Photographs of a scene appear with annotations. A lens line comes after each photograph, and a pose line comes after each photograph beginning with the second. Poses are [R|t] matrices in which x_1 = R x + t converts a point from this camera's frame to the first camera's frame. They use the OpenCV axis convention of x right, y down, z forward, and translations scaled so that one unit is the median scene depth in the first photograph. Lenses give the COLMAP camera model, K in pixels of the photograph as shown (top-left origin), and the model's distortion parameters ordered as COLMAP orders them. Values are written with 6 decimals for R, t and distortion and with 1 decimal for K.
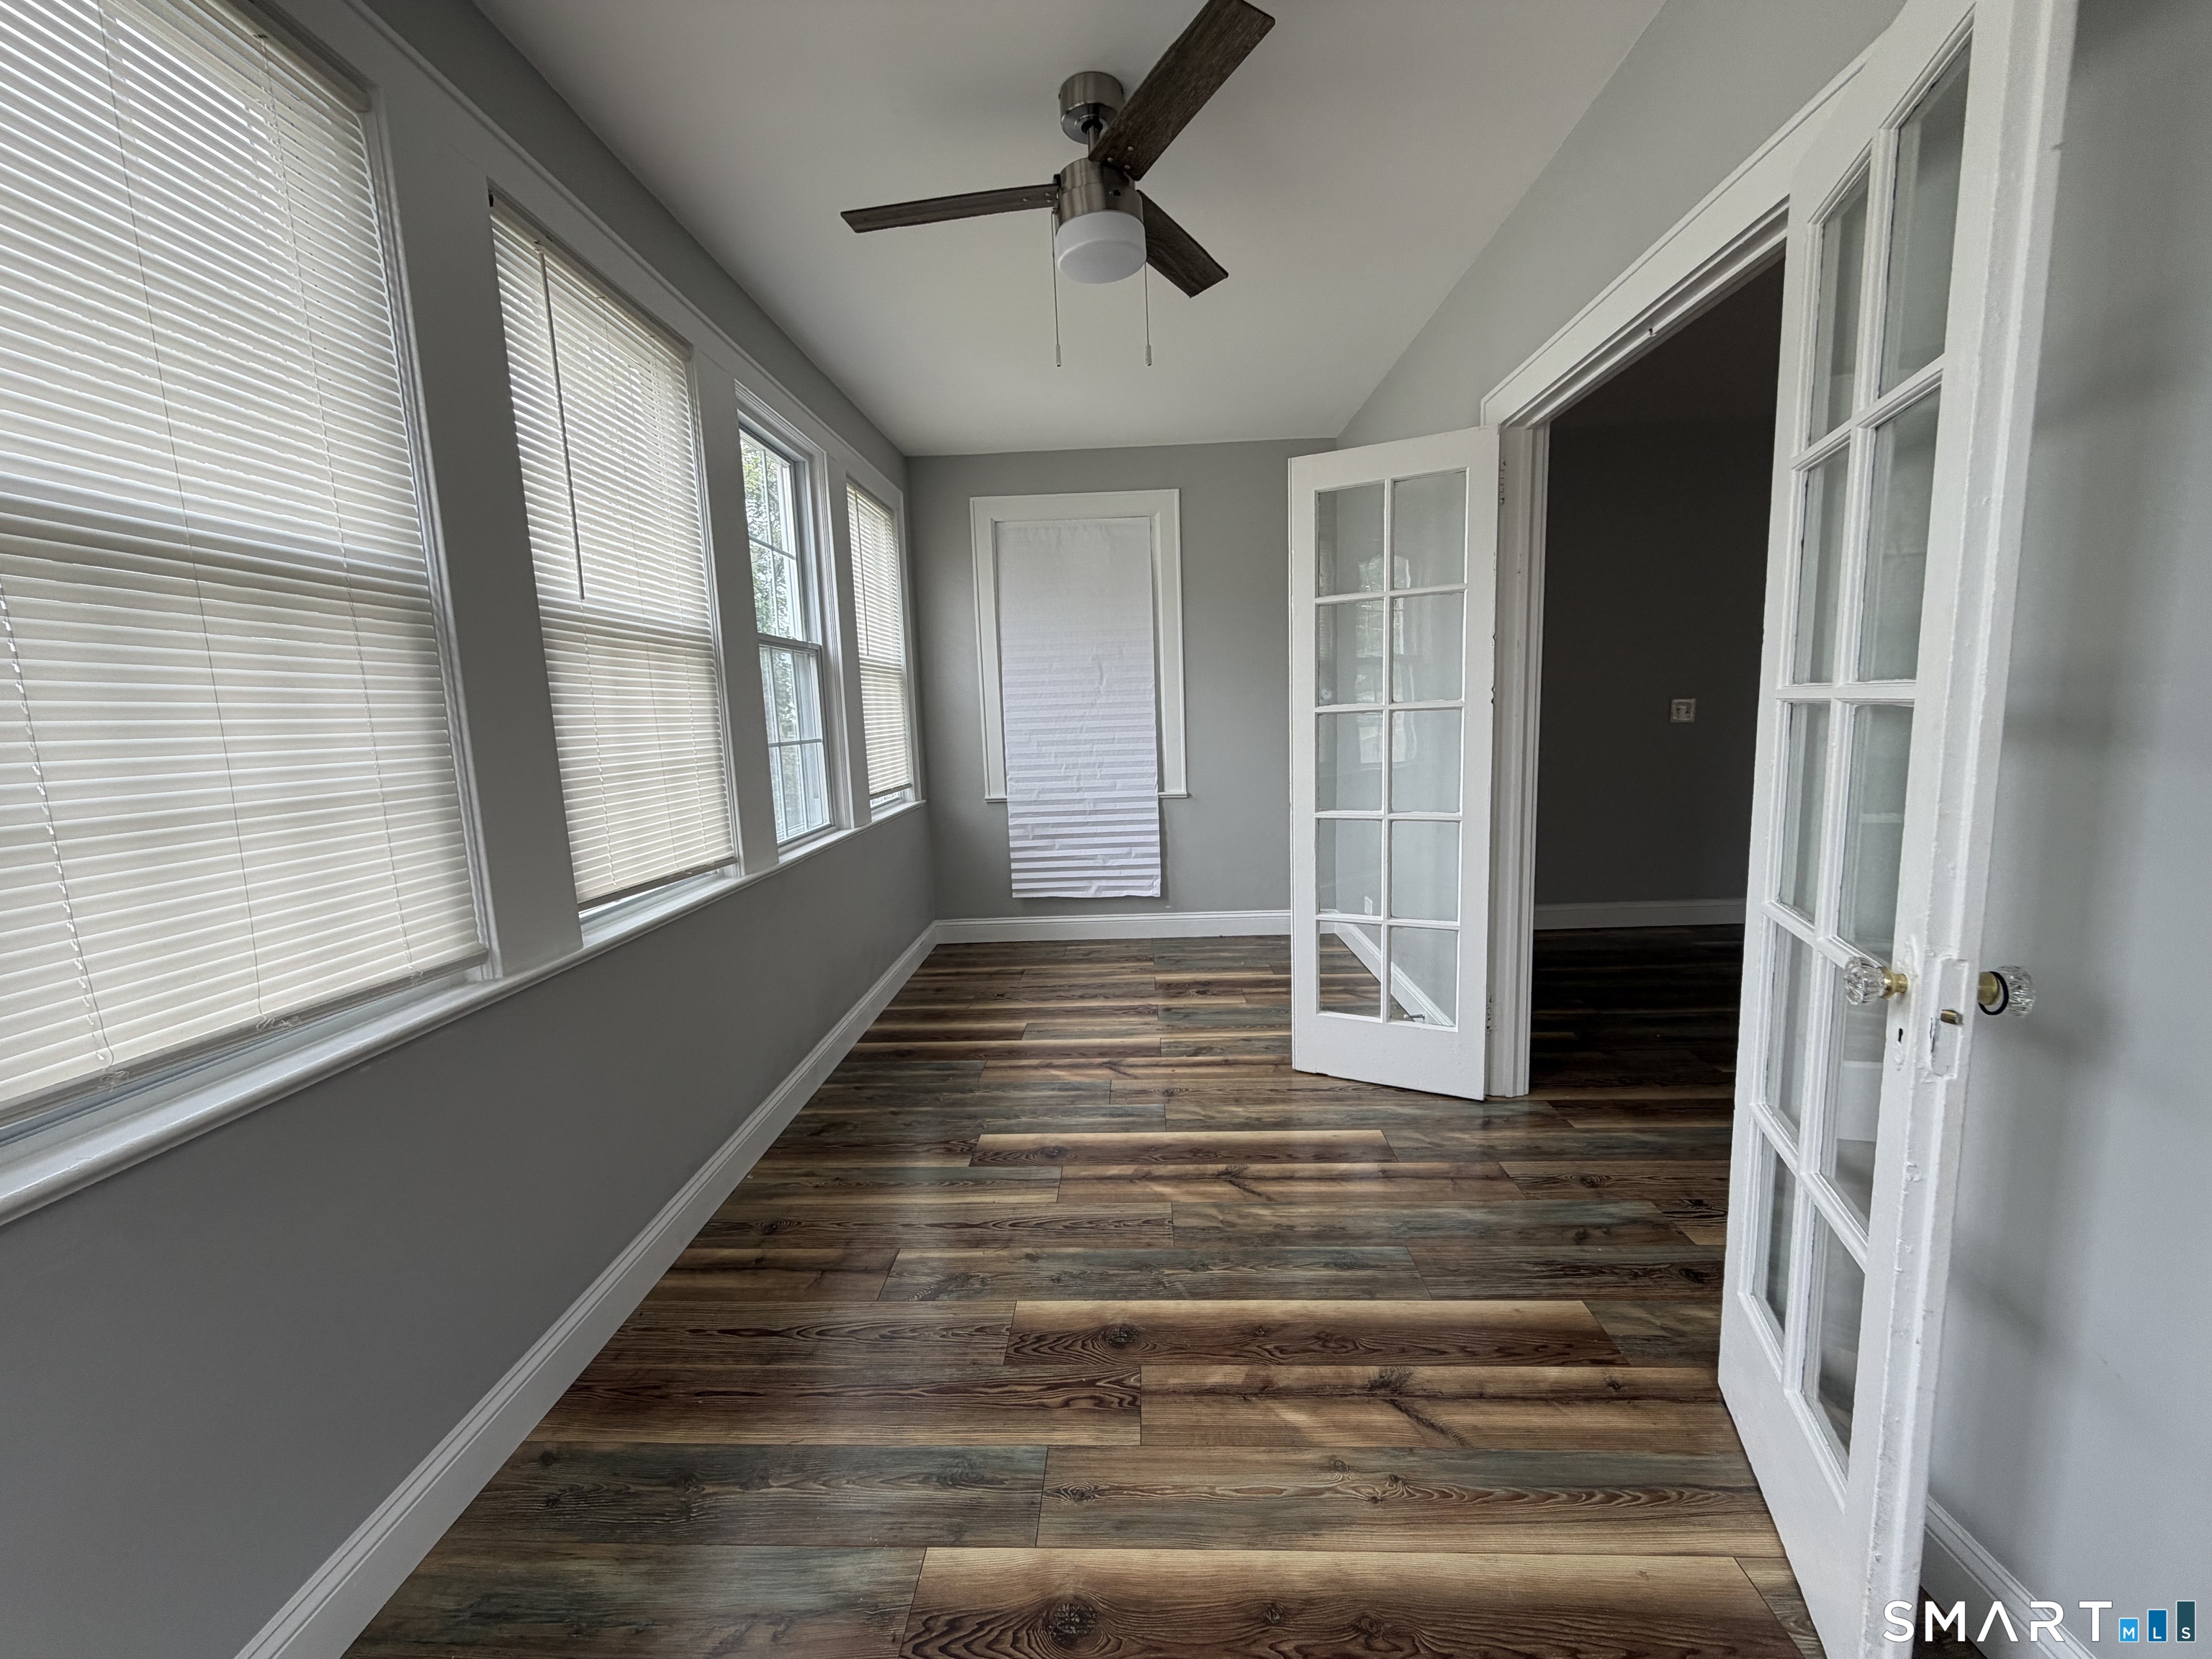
lens RADIAL K [[881.4, 0, 1106.4], [0, 881.4, 828.4], [0, 0, 1]] dist [-0.000640, 0.000220]
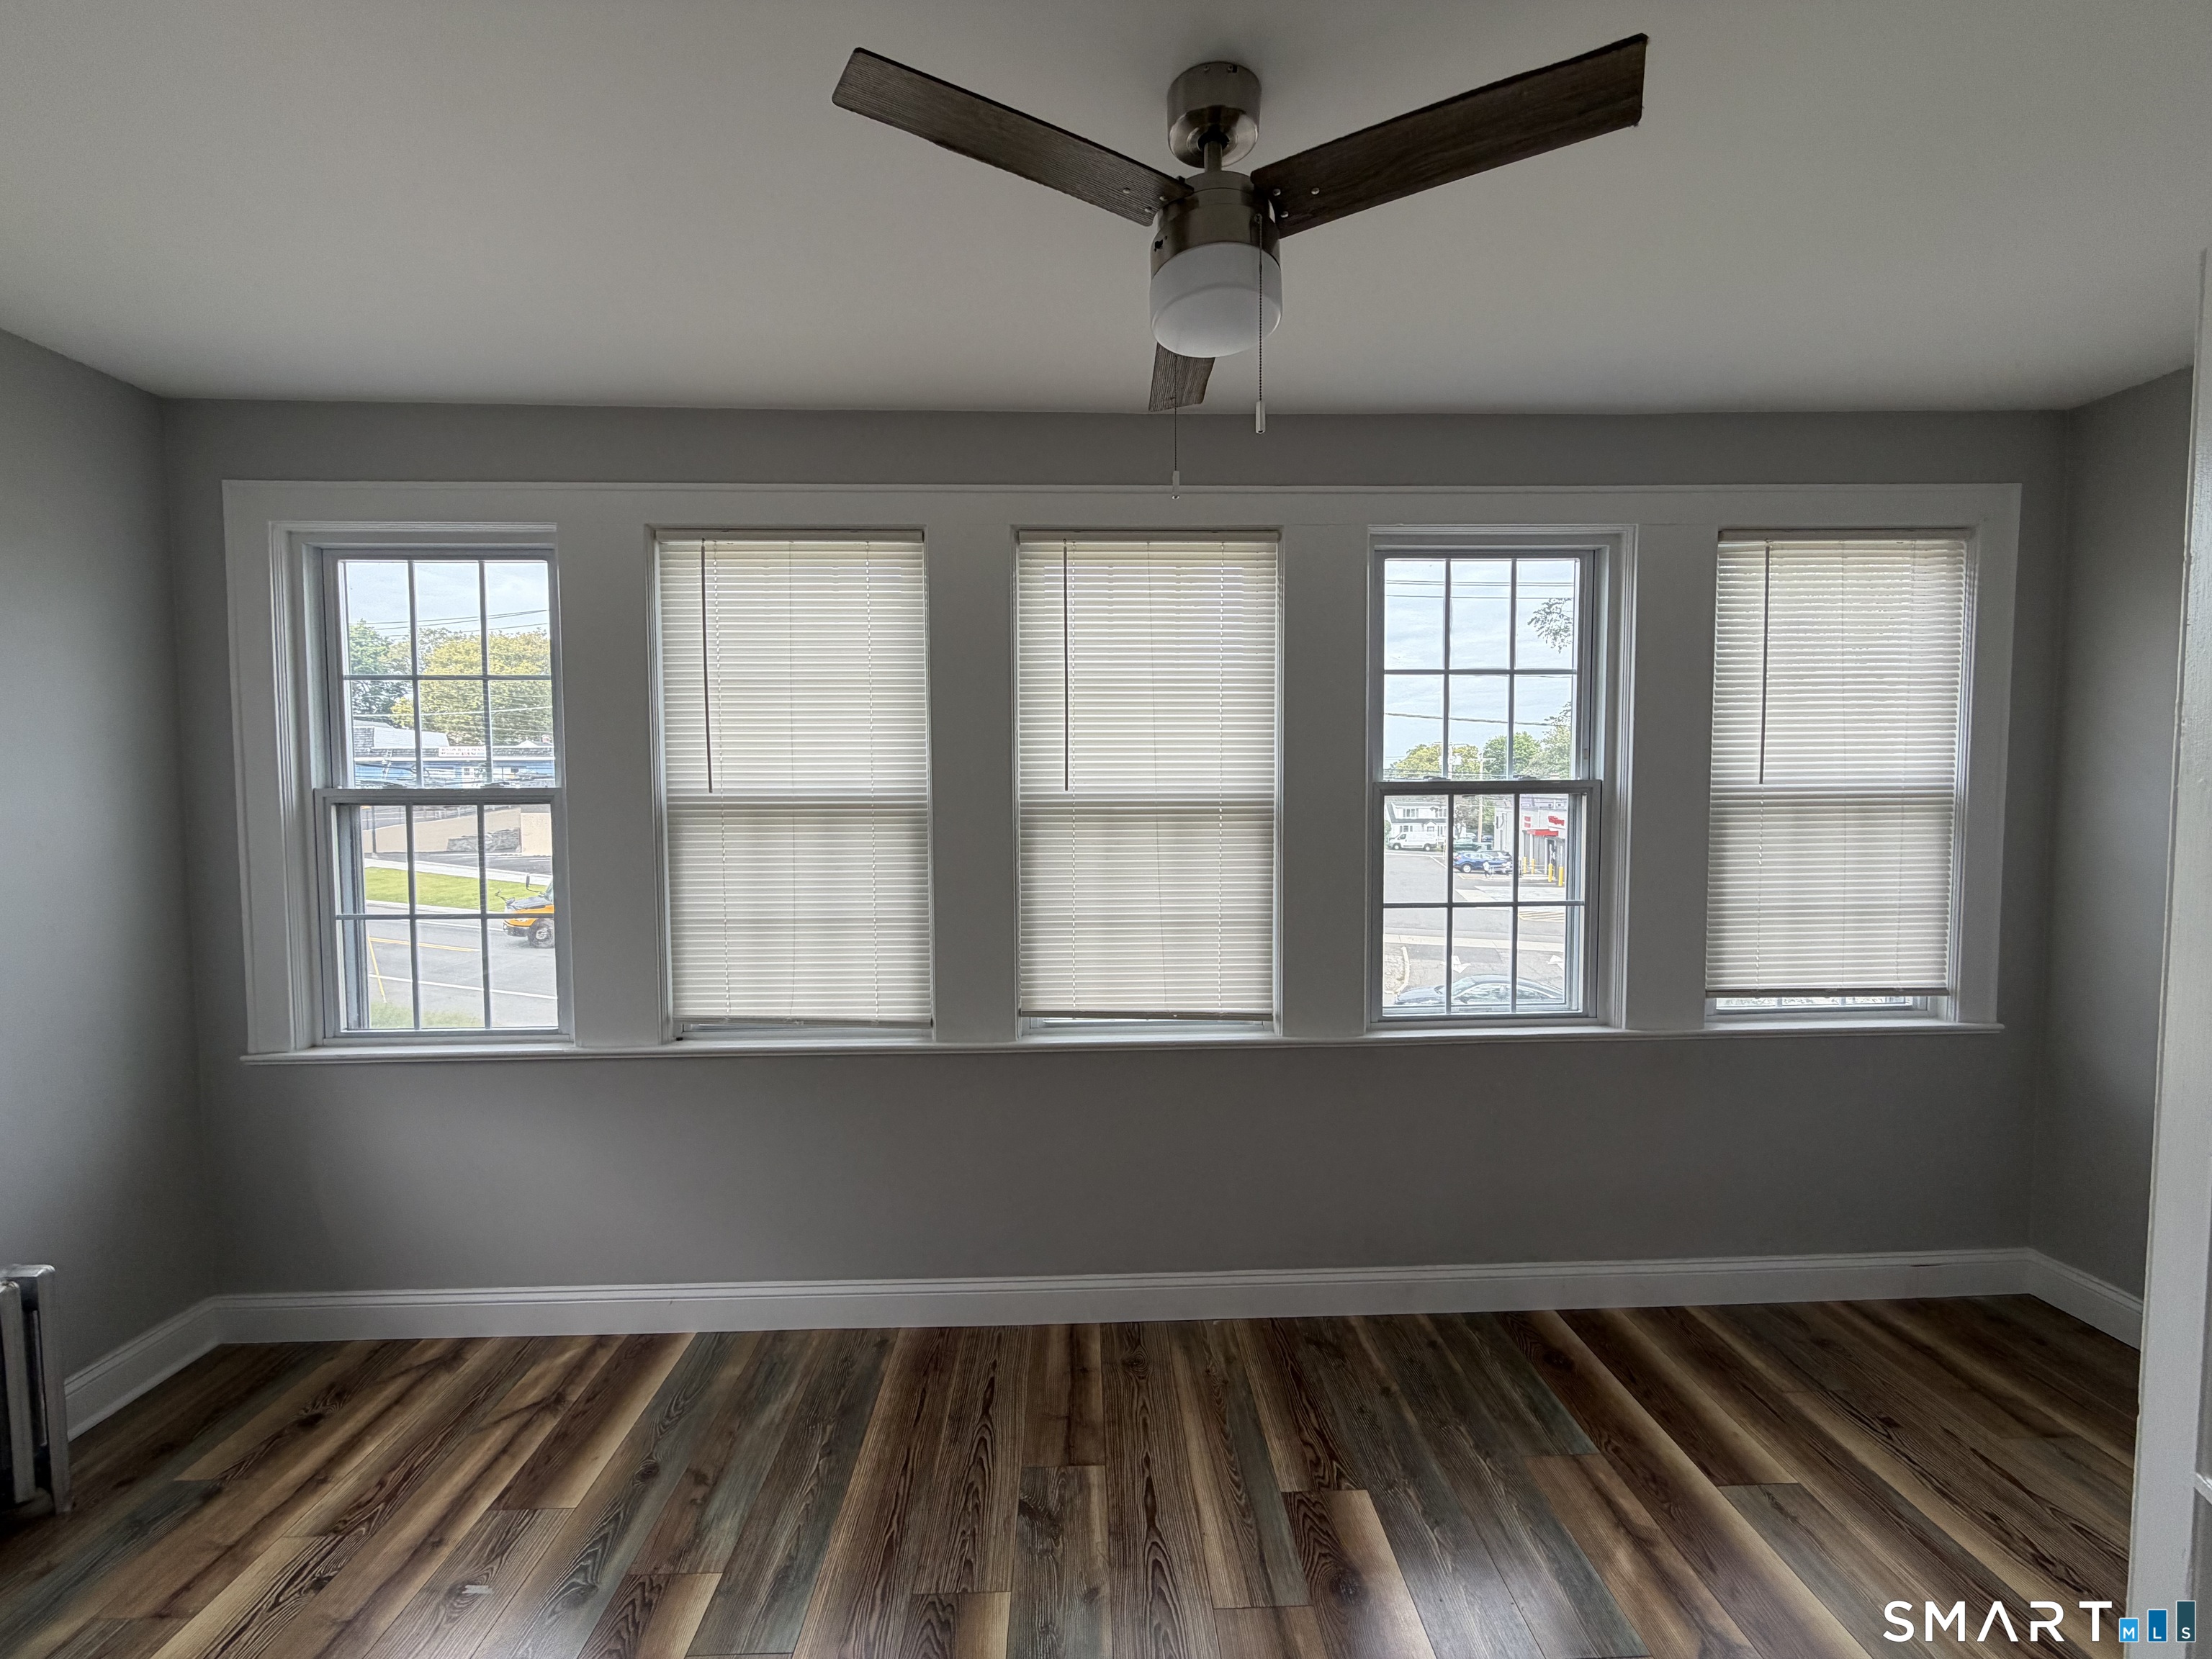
lens RADIAL K [[881.4, 0, 1104.6], [0, 881.4, 826.5], [0, 0, 1]] dist [-0.000640, 0.000220]
pose [[0.064843, 0.071969, -0.995297, 0.551934], [-0.126877, 0.989896, 0.063312, -0.219497], [0.989797, 0.122175, 0.073319, 0.708718]]
